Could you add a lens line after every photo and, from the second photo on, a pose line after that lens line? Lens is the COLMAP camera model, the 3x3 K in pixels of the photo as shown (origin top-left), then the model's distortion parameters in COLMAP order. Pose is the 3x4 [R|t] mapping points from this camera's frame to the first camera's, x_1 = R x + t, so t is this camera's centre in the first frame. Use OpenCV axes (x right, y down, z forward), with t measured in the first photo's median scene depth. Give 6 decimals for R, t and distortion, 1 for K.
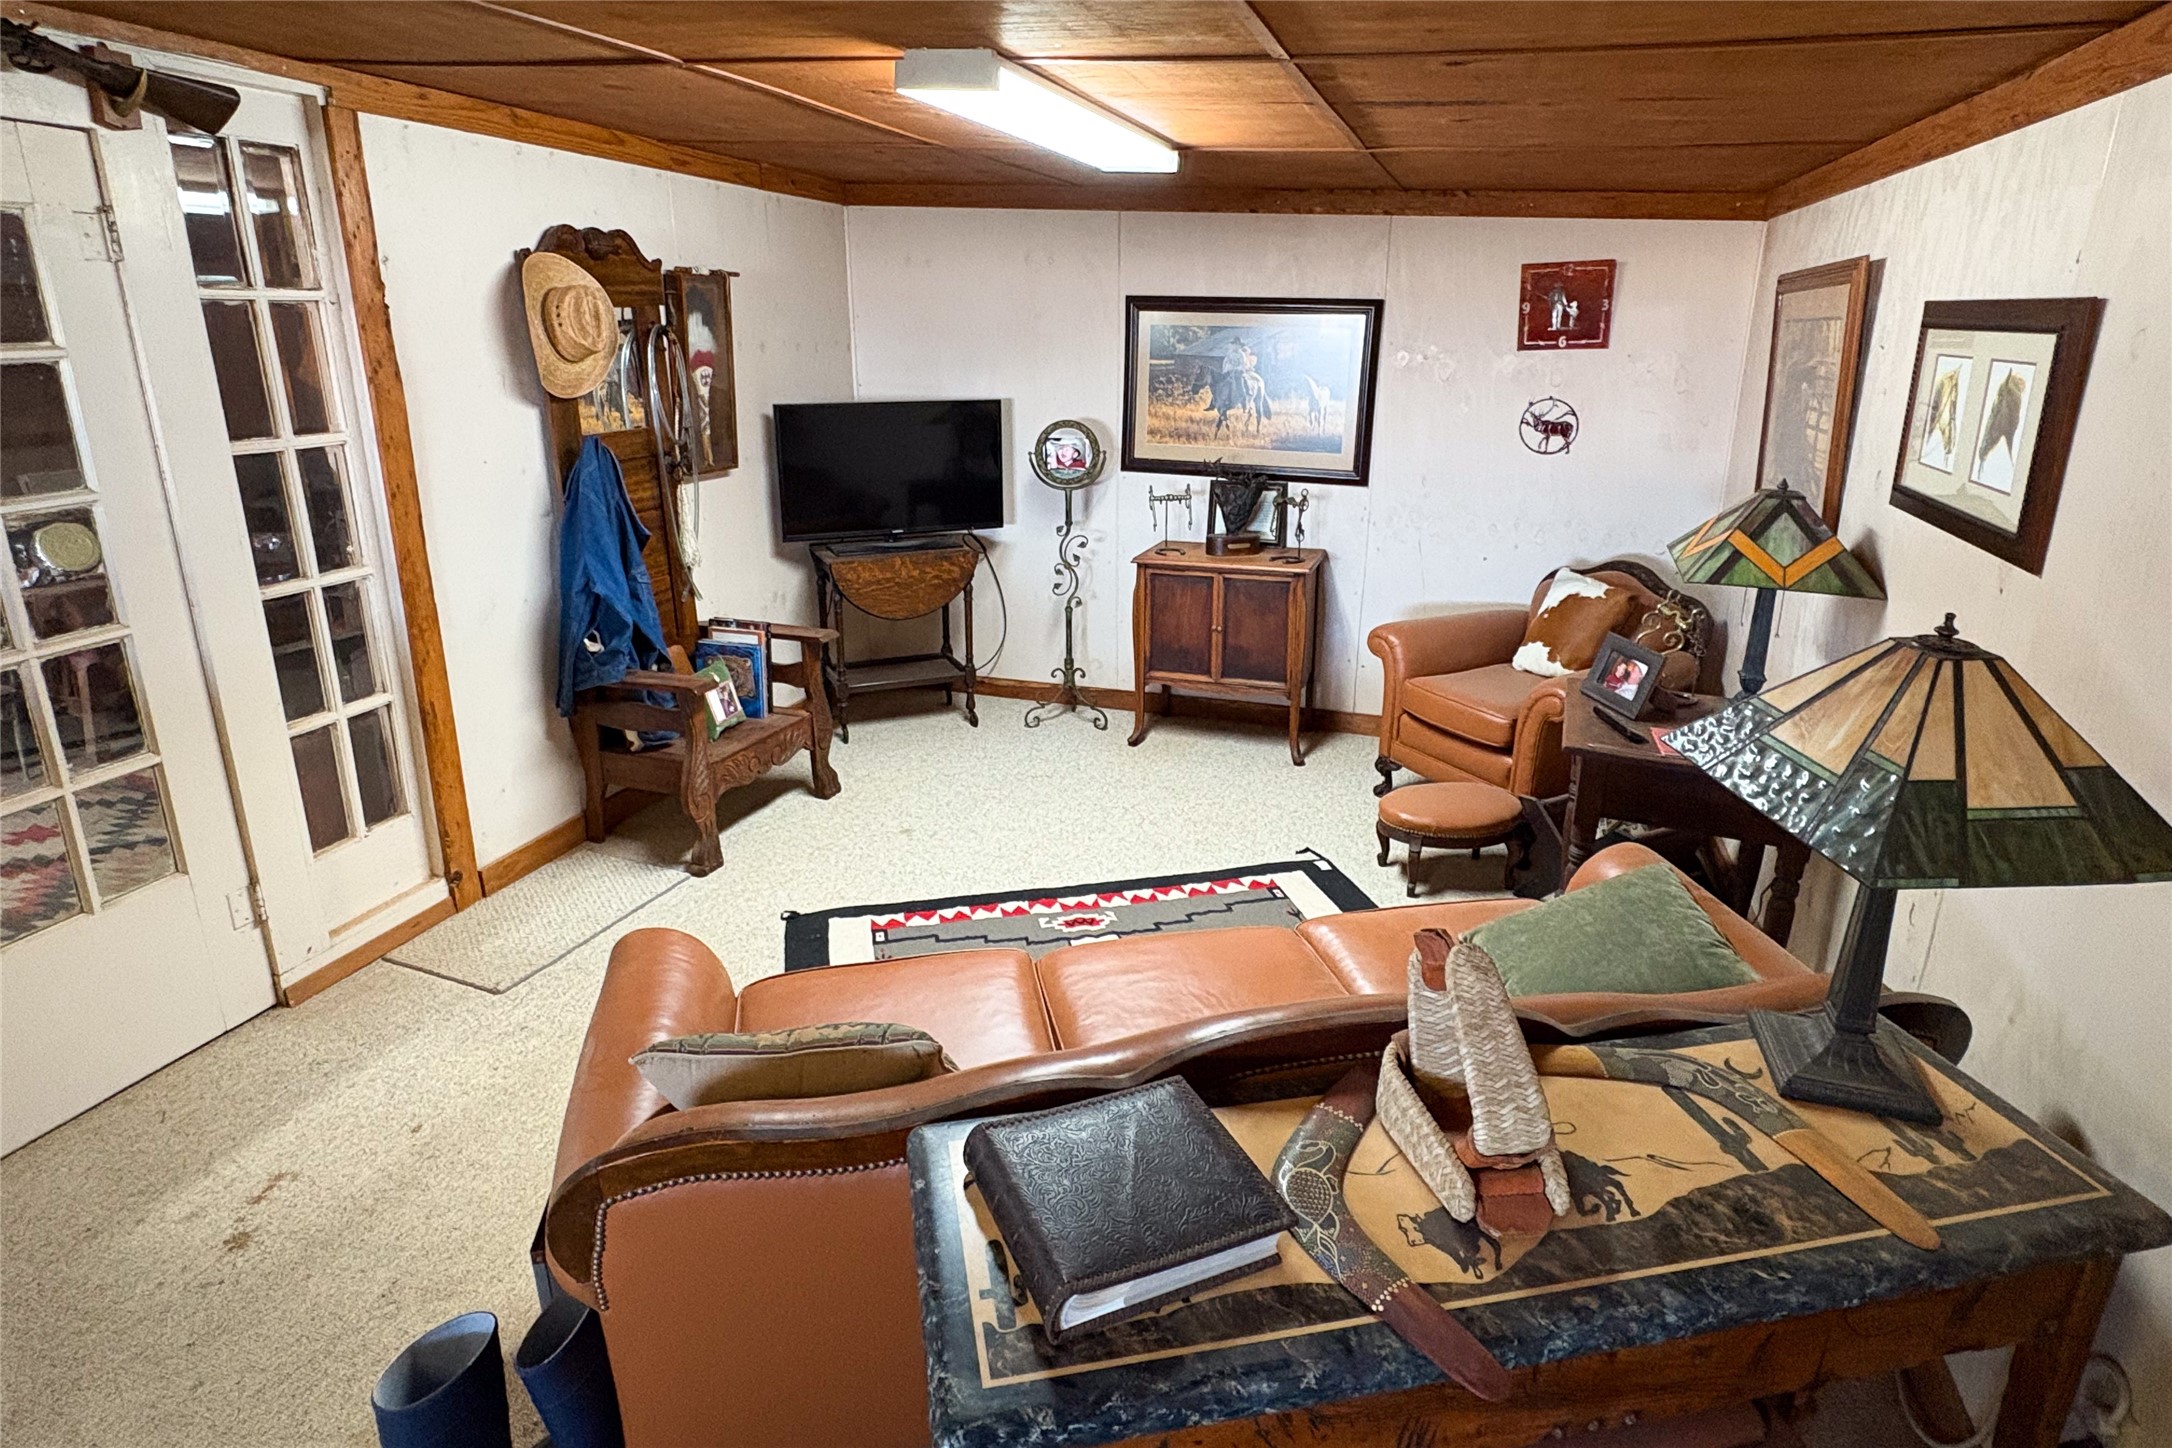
lens RADIAL K [[1161.4, 0, 1072.1], [0, 1161.4, 652.6], [0, 0, 1]] dist [0.000489, 0.000002]
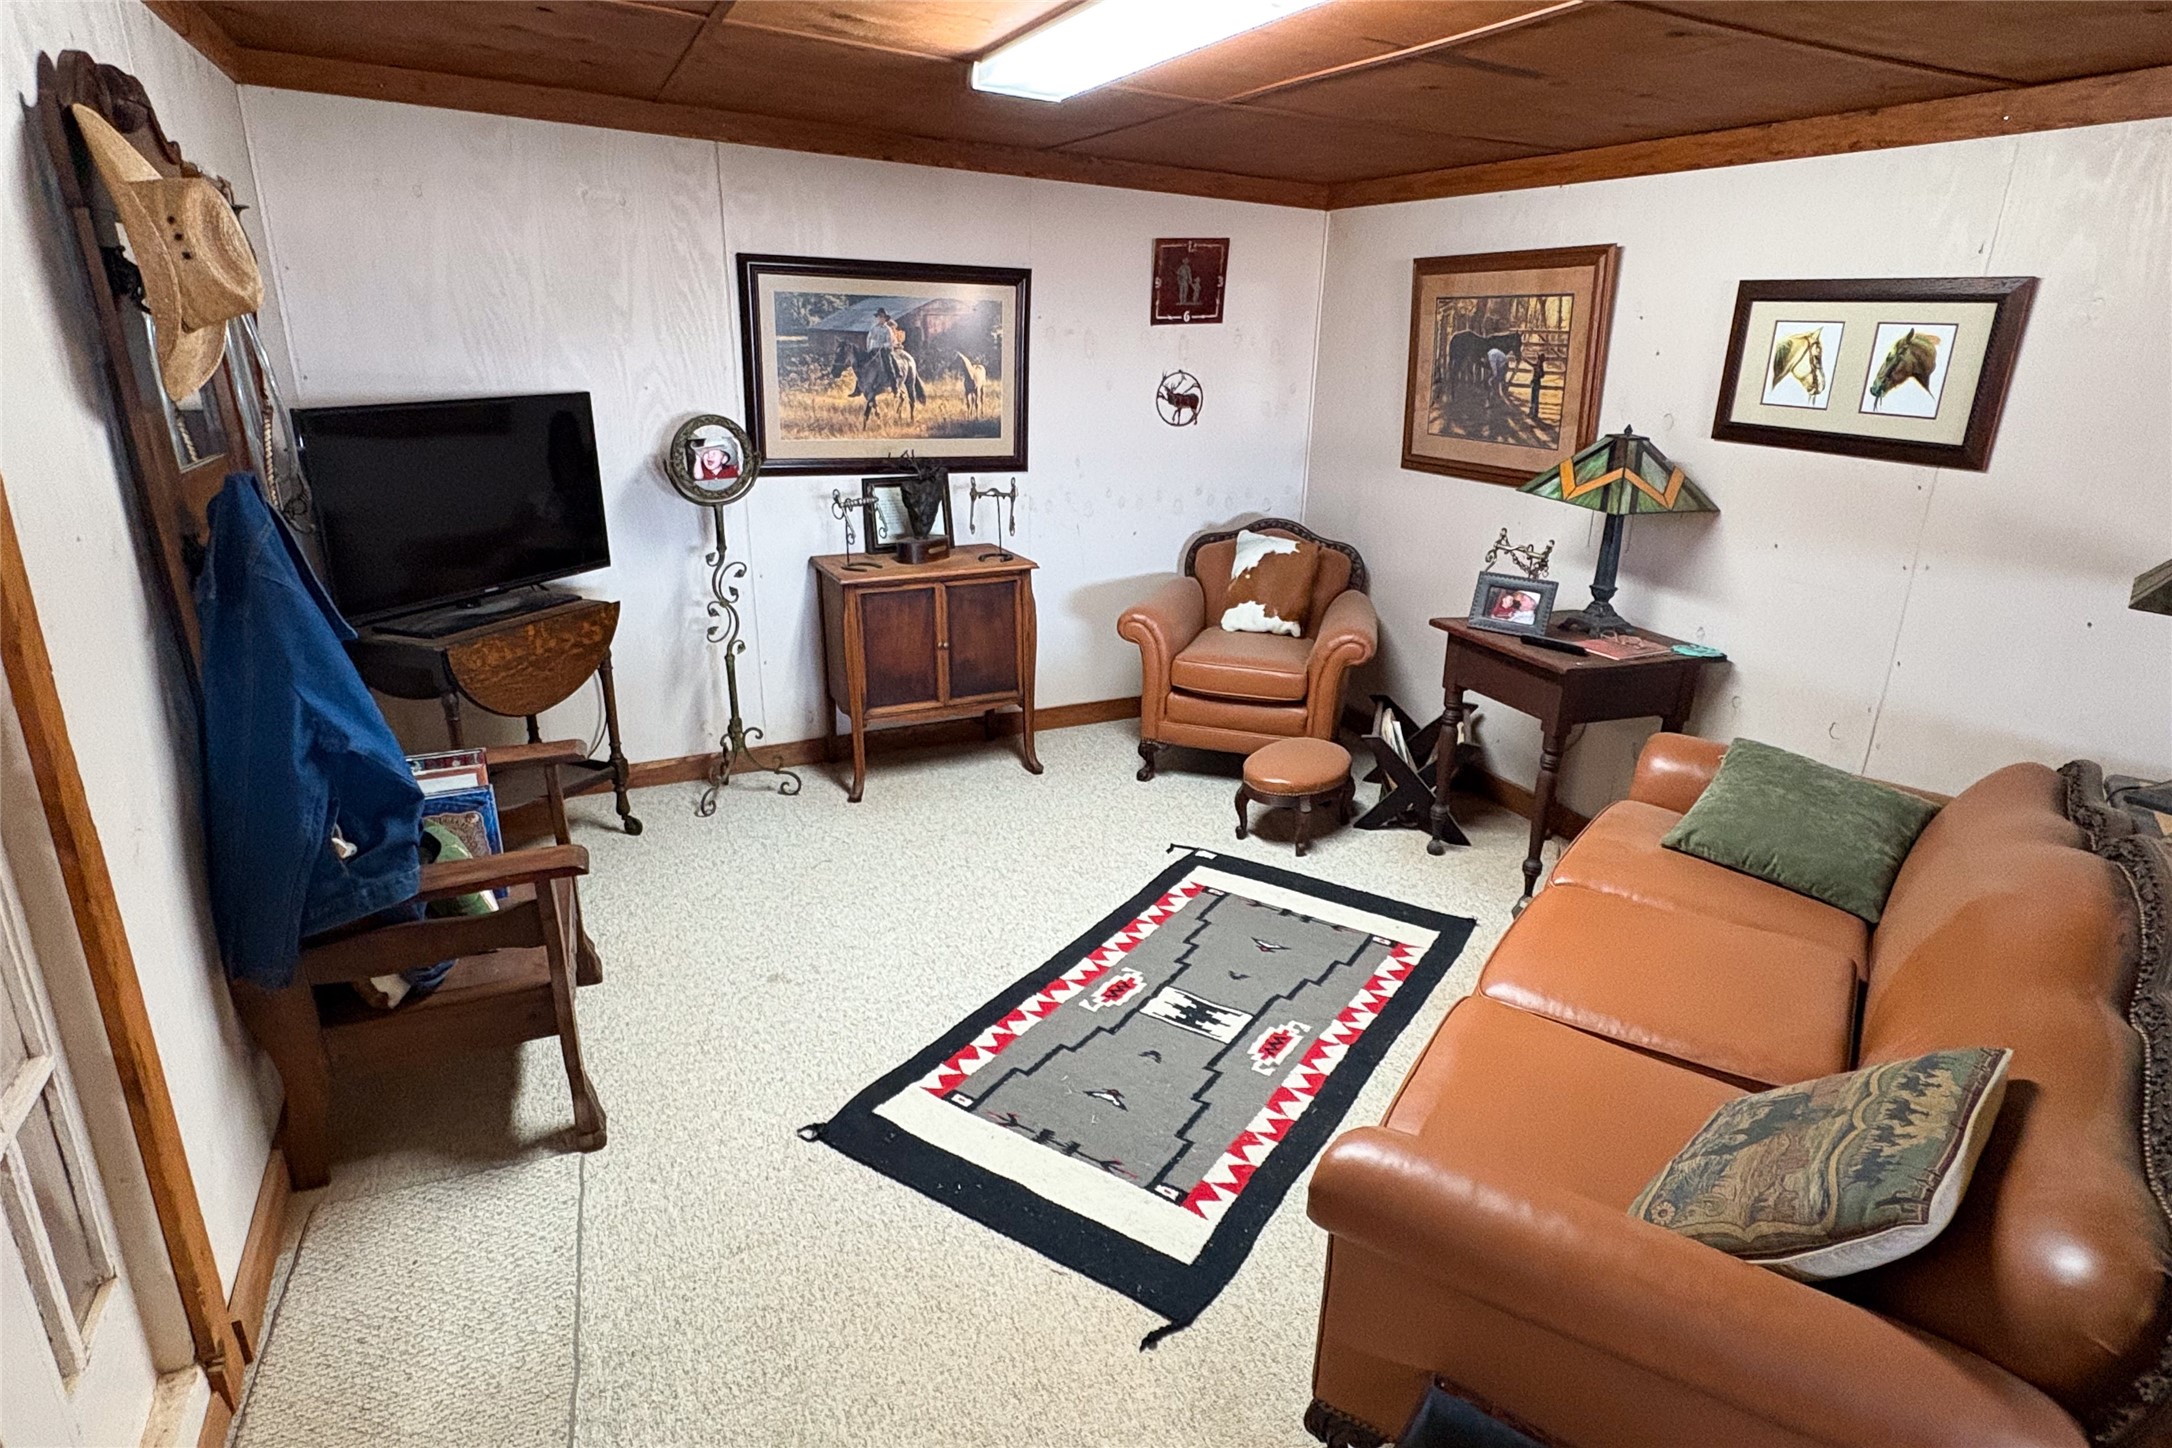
lens RADIAL K [[1195.0, 0, 1086.0], [0, 1195.0, 724.0], [0, 0, 1]] dist [0.001886, -0.000666]
pose [[0.719253, -0.216074, 0.660293, -0.415351], [0.176793, 0.976043, 0.126821, -0.059108], [-0.671878, 0.025519, 0.740222, 0.261062]]
